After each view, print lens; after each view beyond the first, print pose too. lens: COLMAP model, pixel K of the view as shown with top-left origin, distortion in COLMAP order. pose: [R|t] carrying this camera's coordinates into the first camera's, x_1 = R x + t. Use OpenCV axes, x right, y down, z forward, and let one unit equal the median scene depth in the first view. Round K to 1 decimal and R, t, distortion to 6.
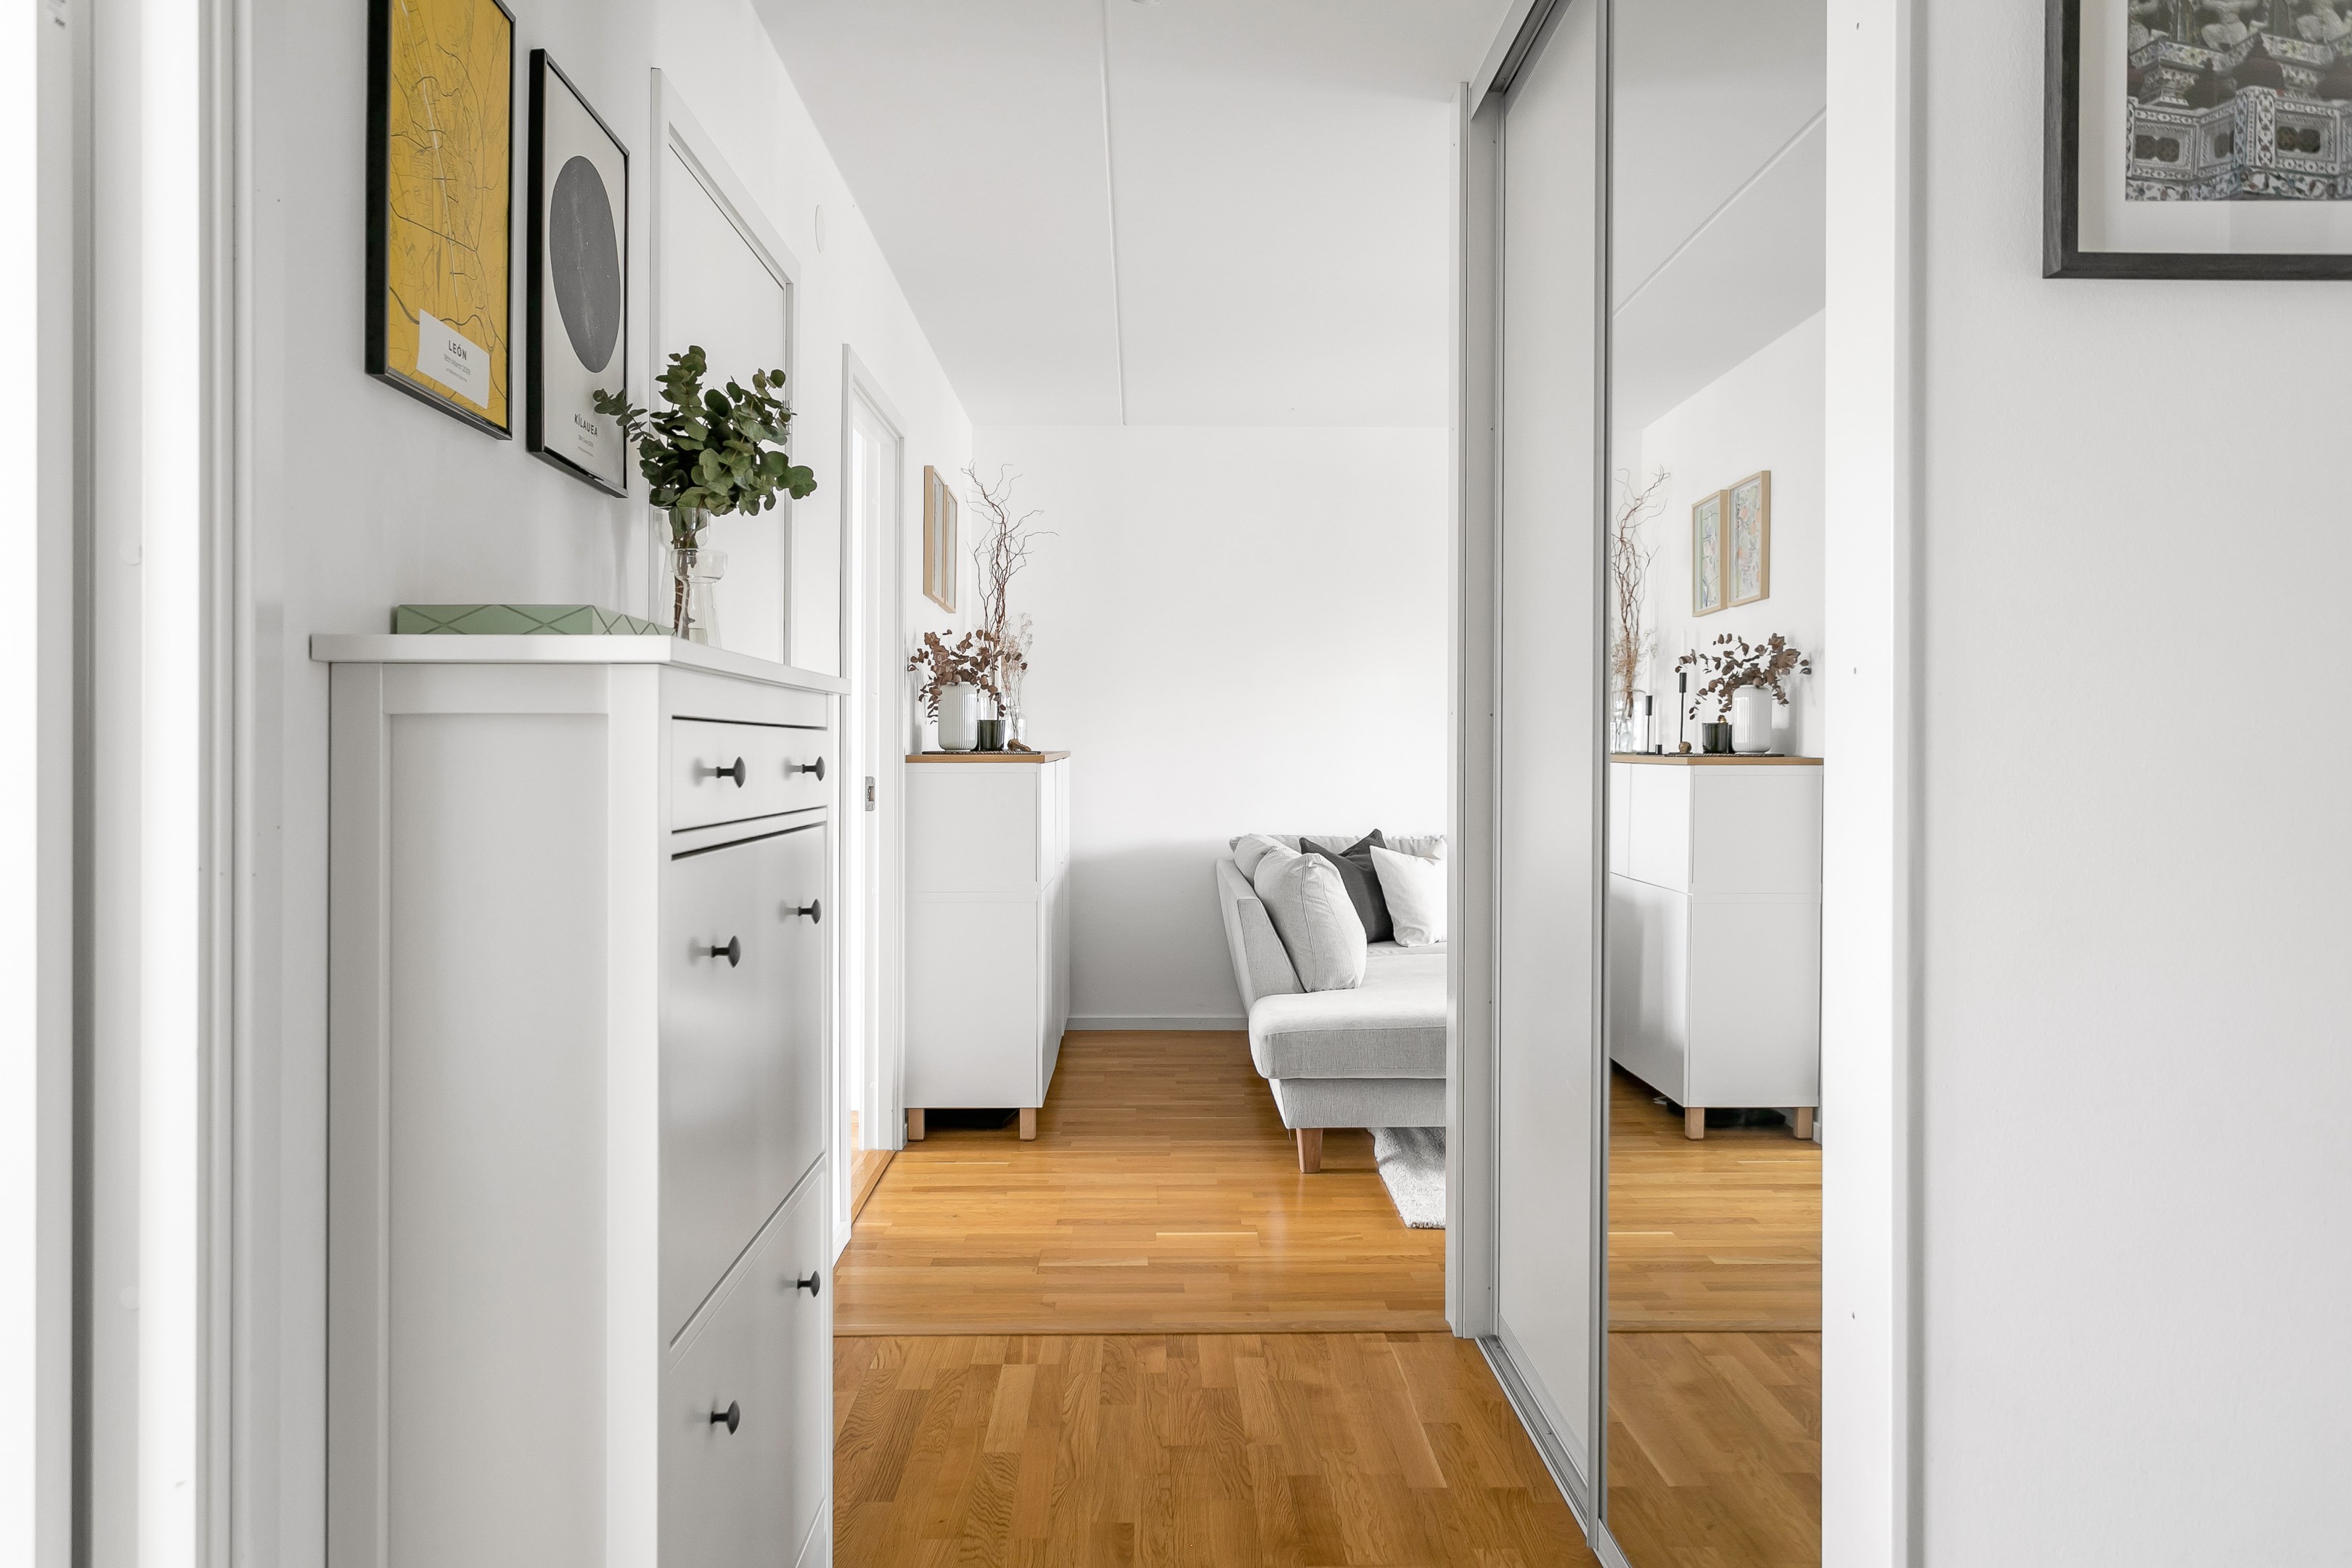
lens RADIAL K [[1819.9, 0, 1176.0], [0, 1819.9, 784.0], [0, 0, 1]] dist [0.000748, 0.004985]
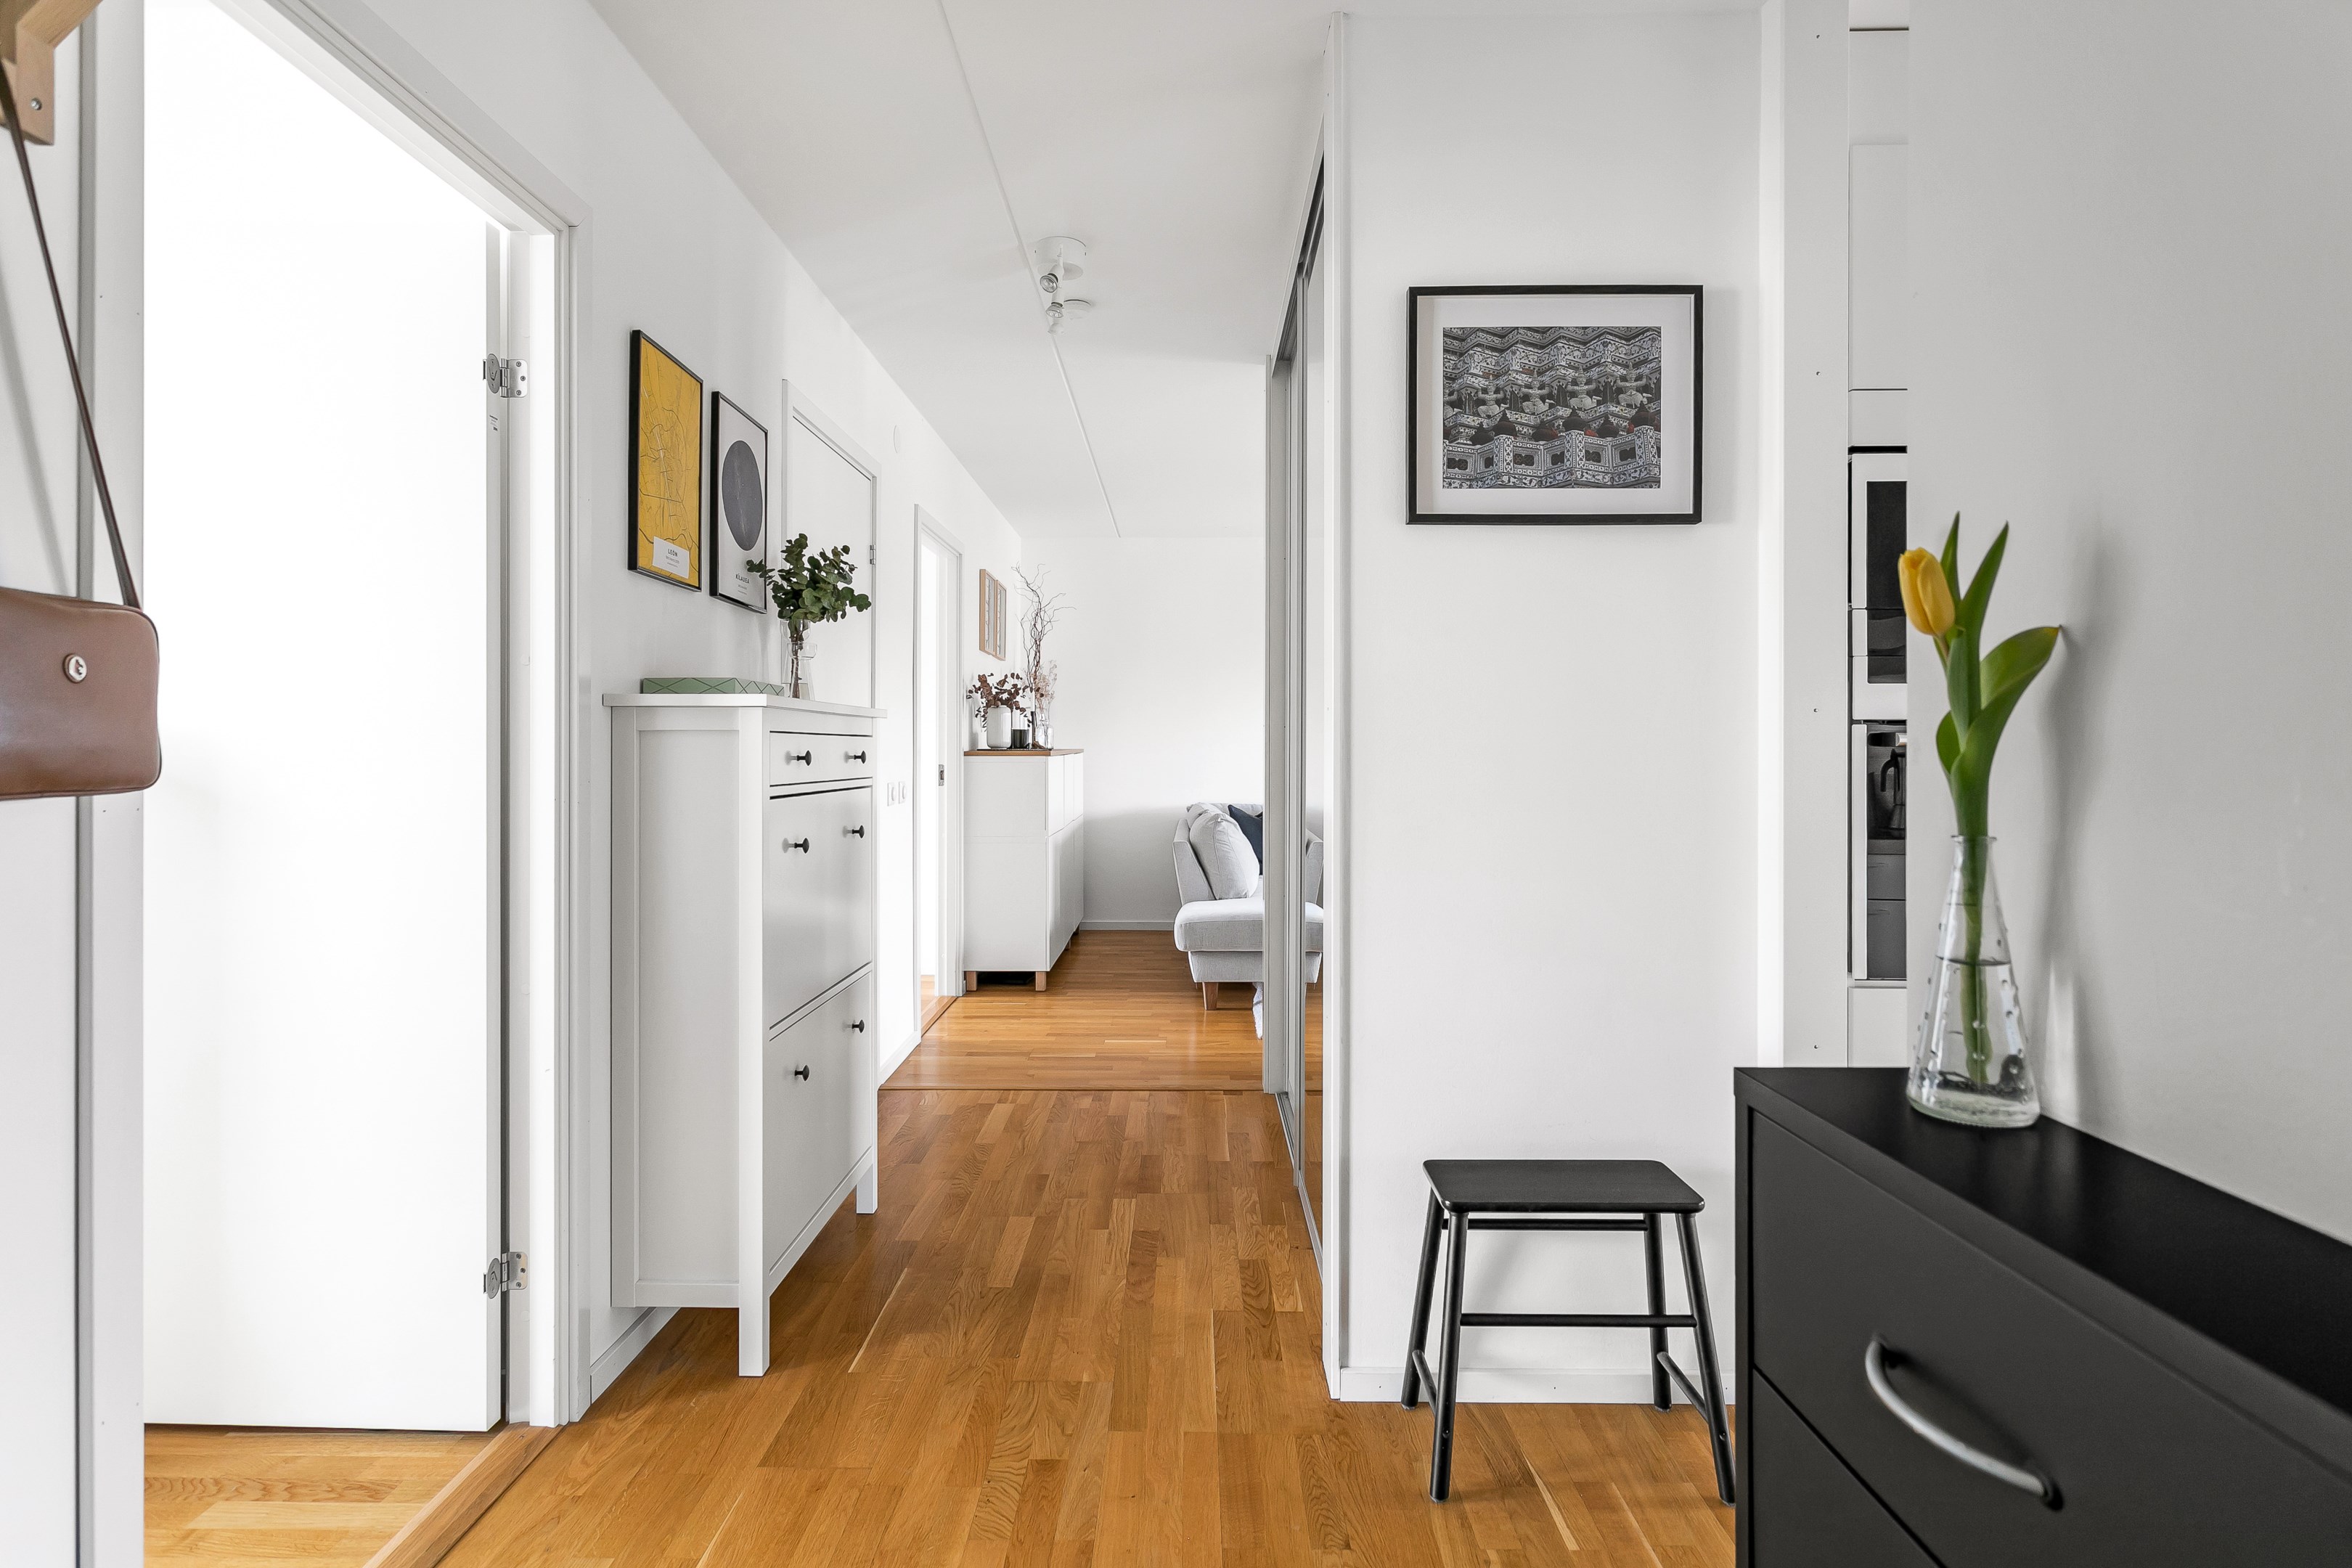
lens RADIAL K [[1341.0, 0, 1176.0], [0, 1341.0, 784.0], [0, 0, 1]] dist [-0.001722, 0.000153]
pose [[0.999296, 0.001326, -0.037505, 0.173967], [-0.001046, 0.999971, 0.007484, 0.008271], [0.037513, -0.007440, 0.999268, -0.372556]]
